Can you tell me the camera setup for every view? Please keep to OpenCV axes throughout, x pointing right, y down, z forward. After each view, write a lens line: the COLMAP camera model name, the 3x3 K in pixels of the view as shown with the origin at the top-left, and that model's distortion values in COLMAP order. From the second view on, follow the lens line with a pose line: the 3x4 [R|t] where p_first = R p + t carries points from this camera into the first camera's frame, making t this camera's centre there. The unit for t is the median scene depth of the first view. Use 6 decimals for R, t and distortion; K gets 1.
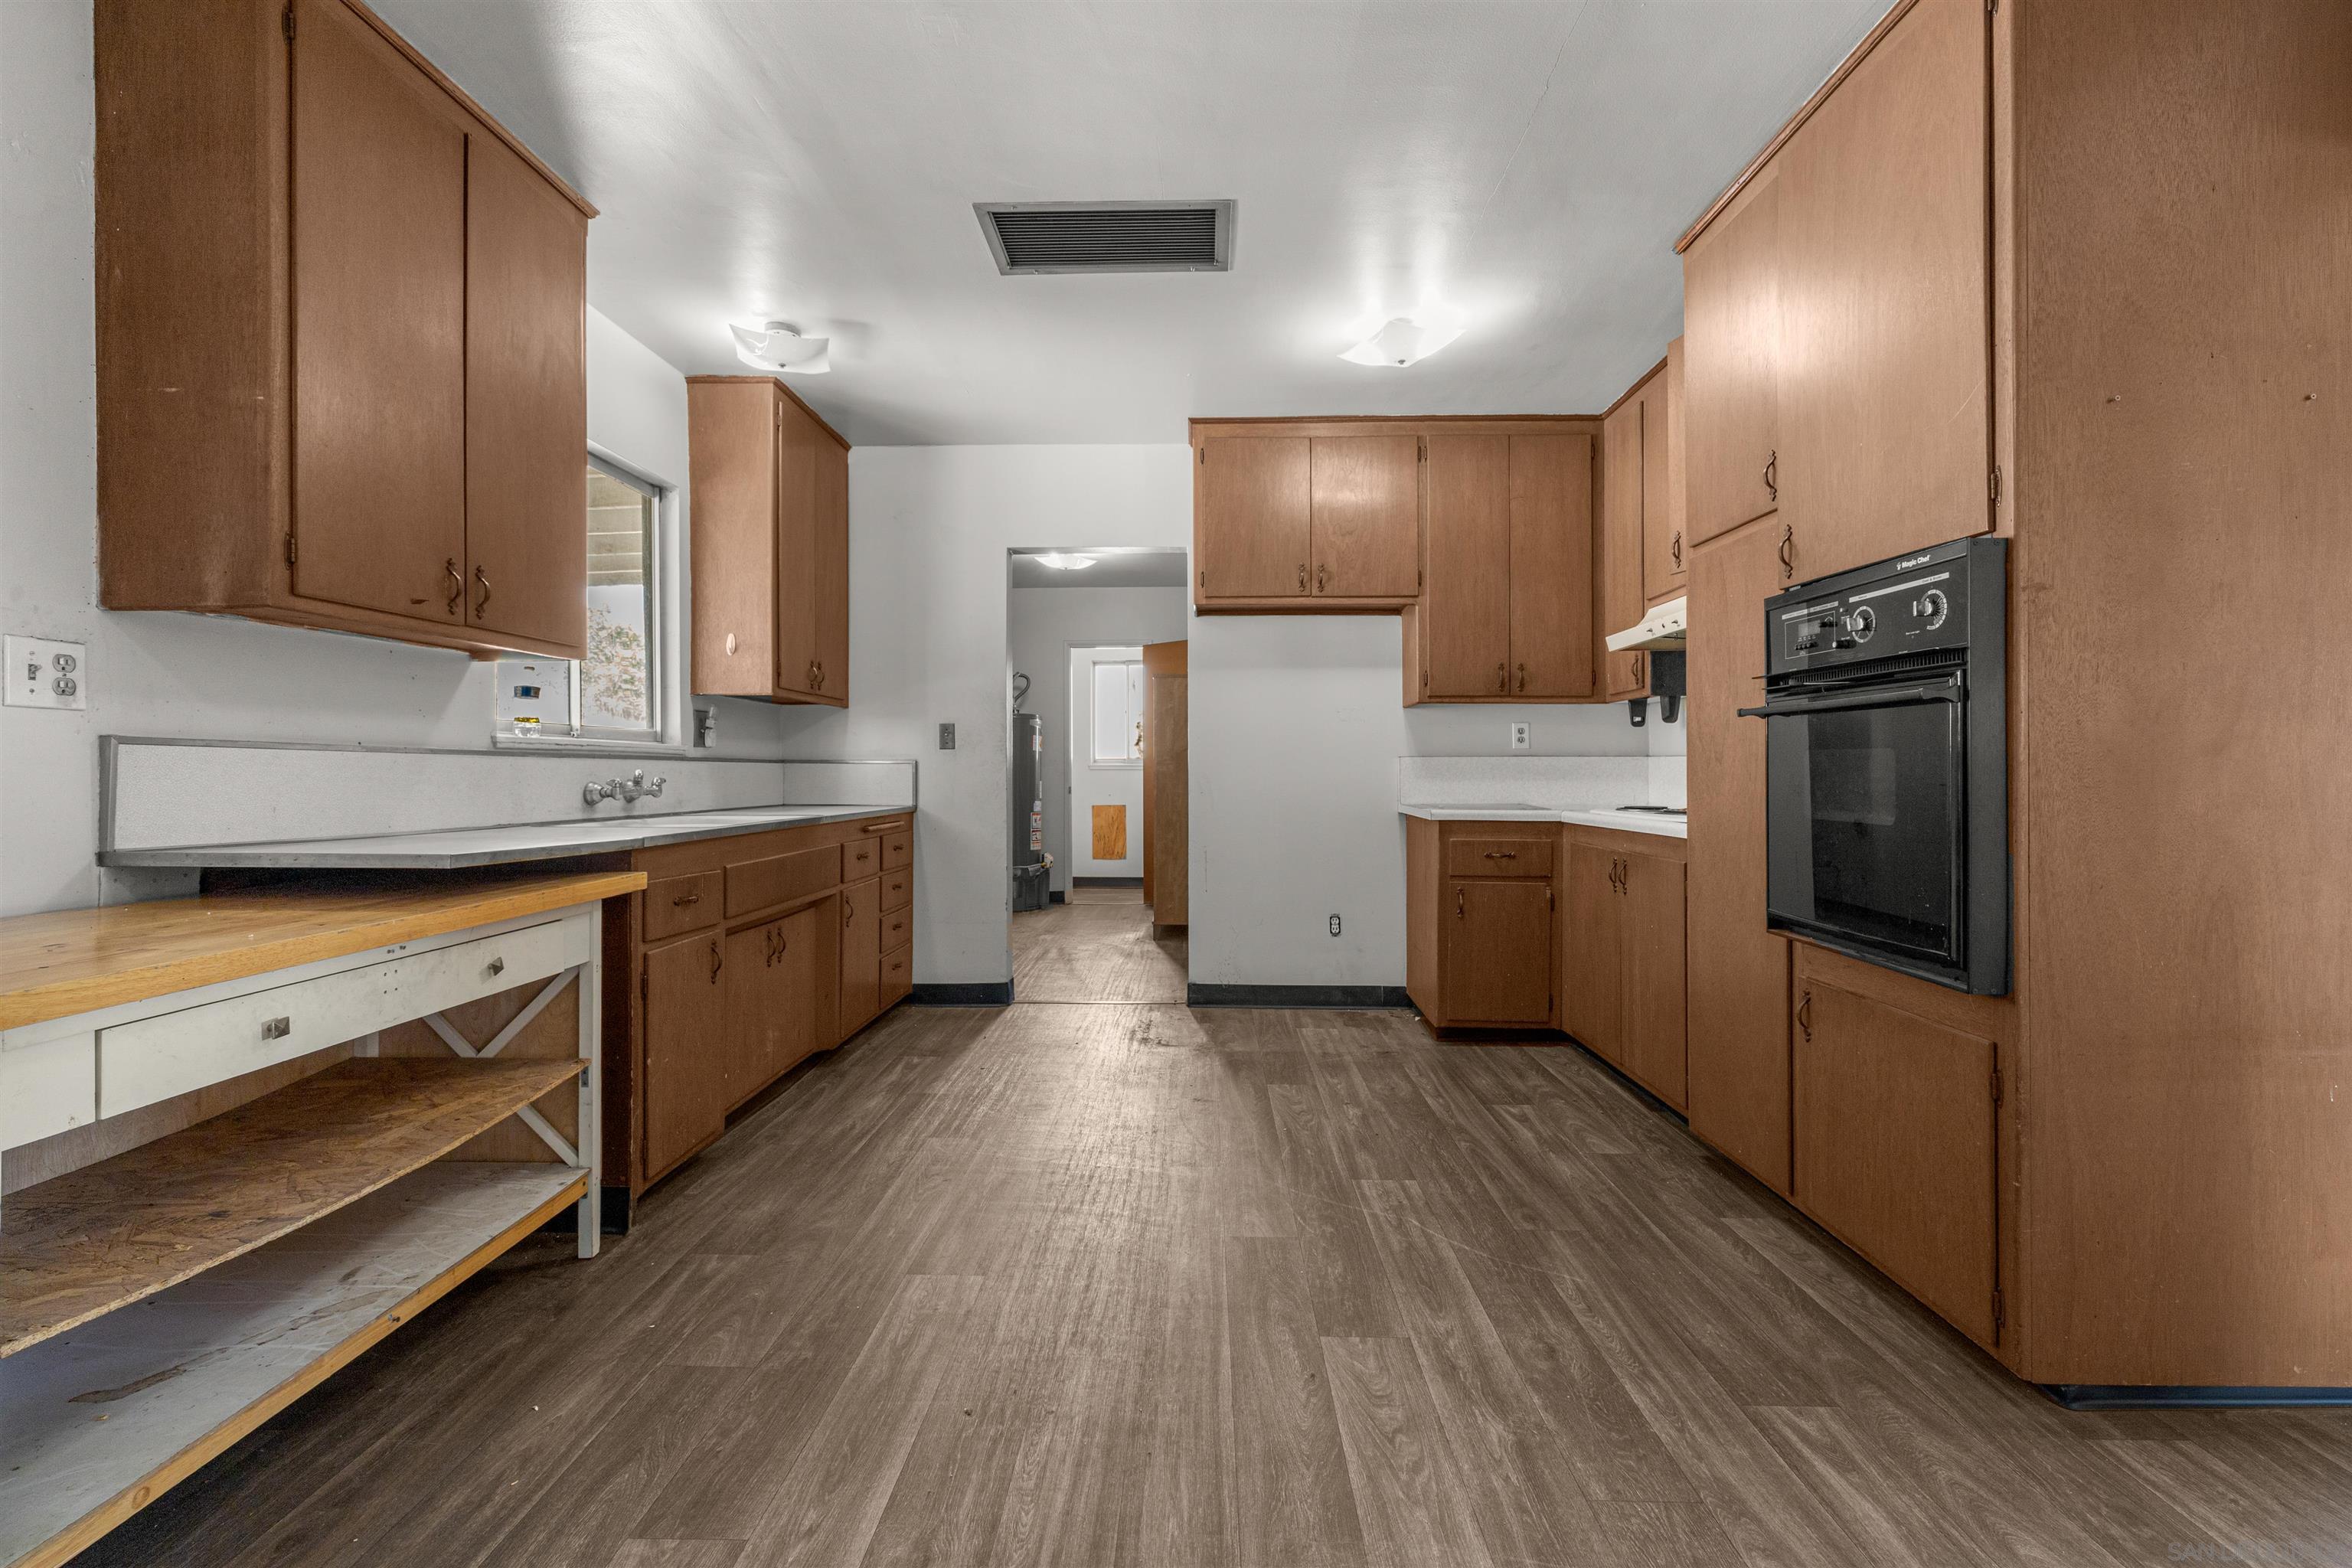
lens RADIAL K [[995.3, 0, 1175.8], [0, 995.3, 767.6], [0, 0, 1]] dist [0.000210, -0.000620]
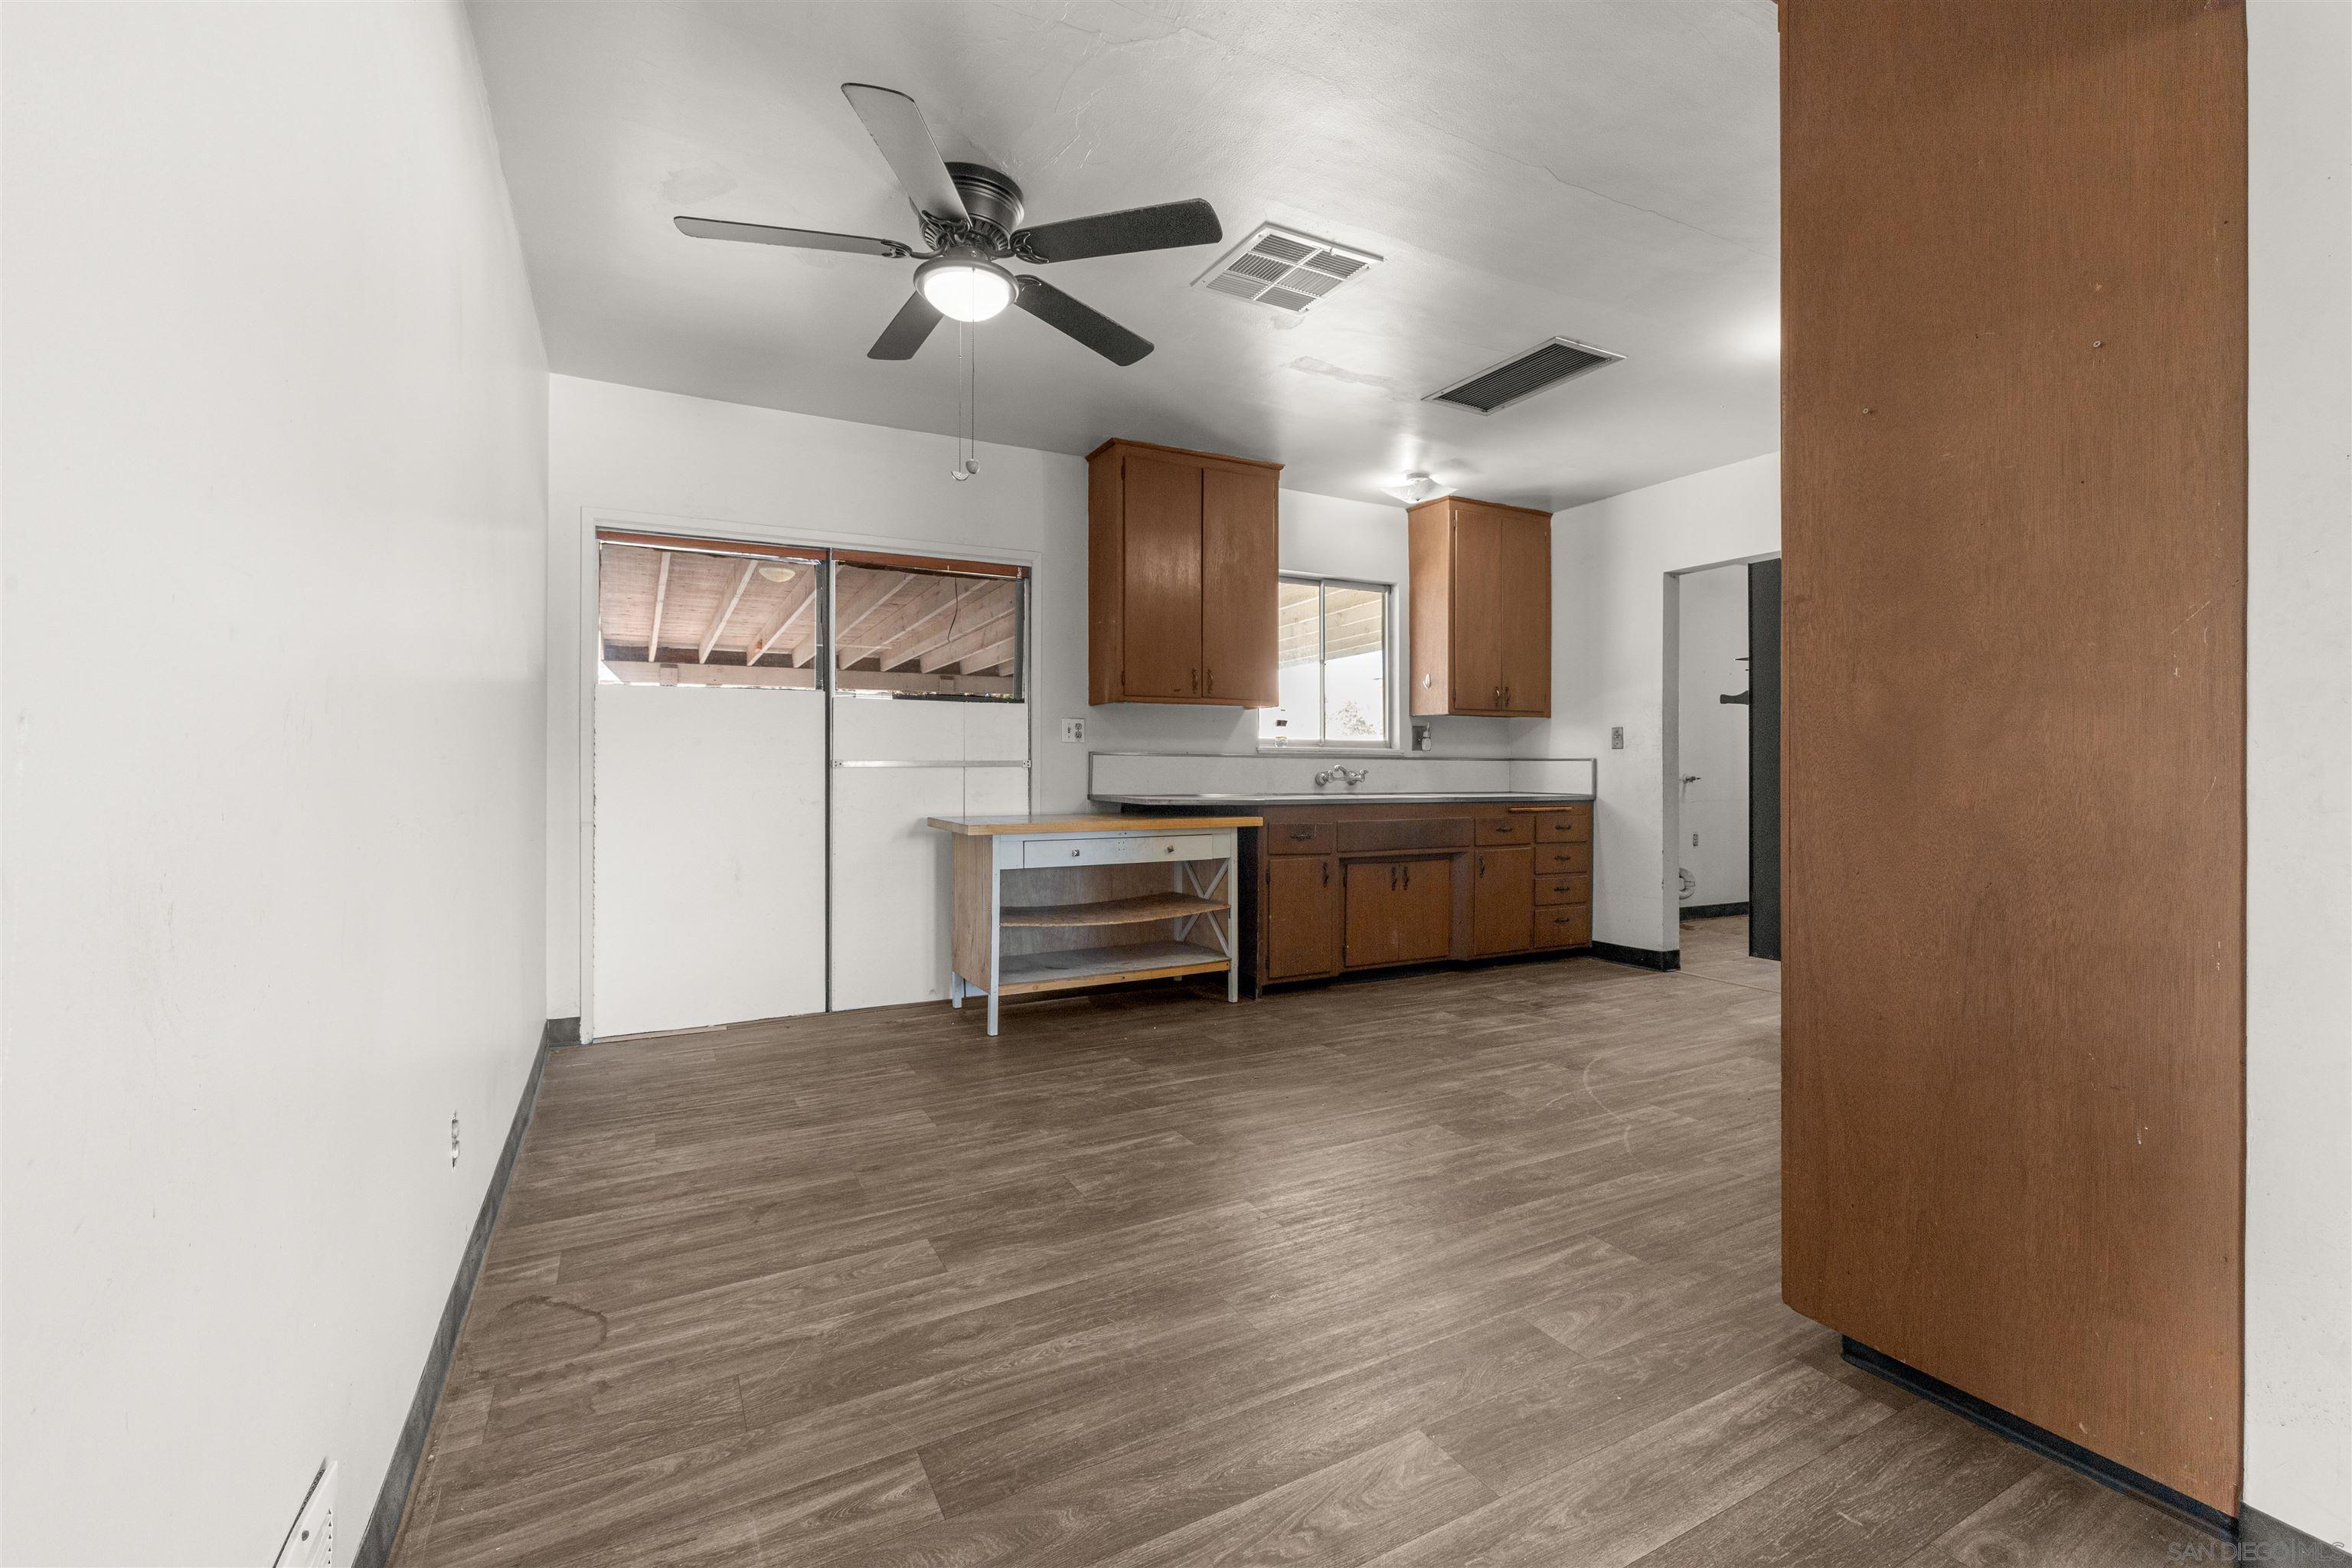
lens RADIAL K [[1000.2, 0, 1180.1], [0, 1000.2, 764.4], [0, 0, 1]] dist [-0.000538, -0.000141]
pose [[0.499031, -0.000774, -0.866584, 1.036550], [-0.000648, 0.999999, -0.001267, 0.004139], [0.866584, 0.001194, 0.499030, -0.111727]]
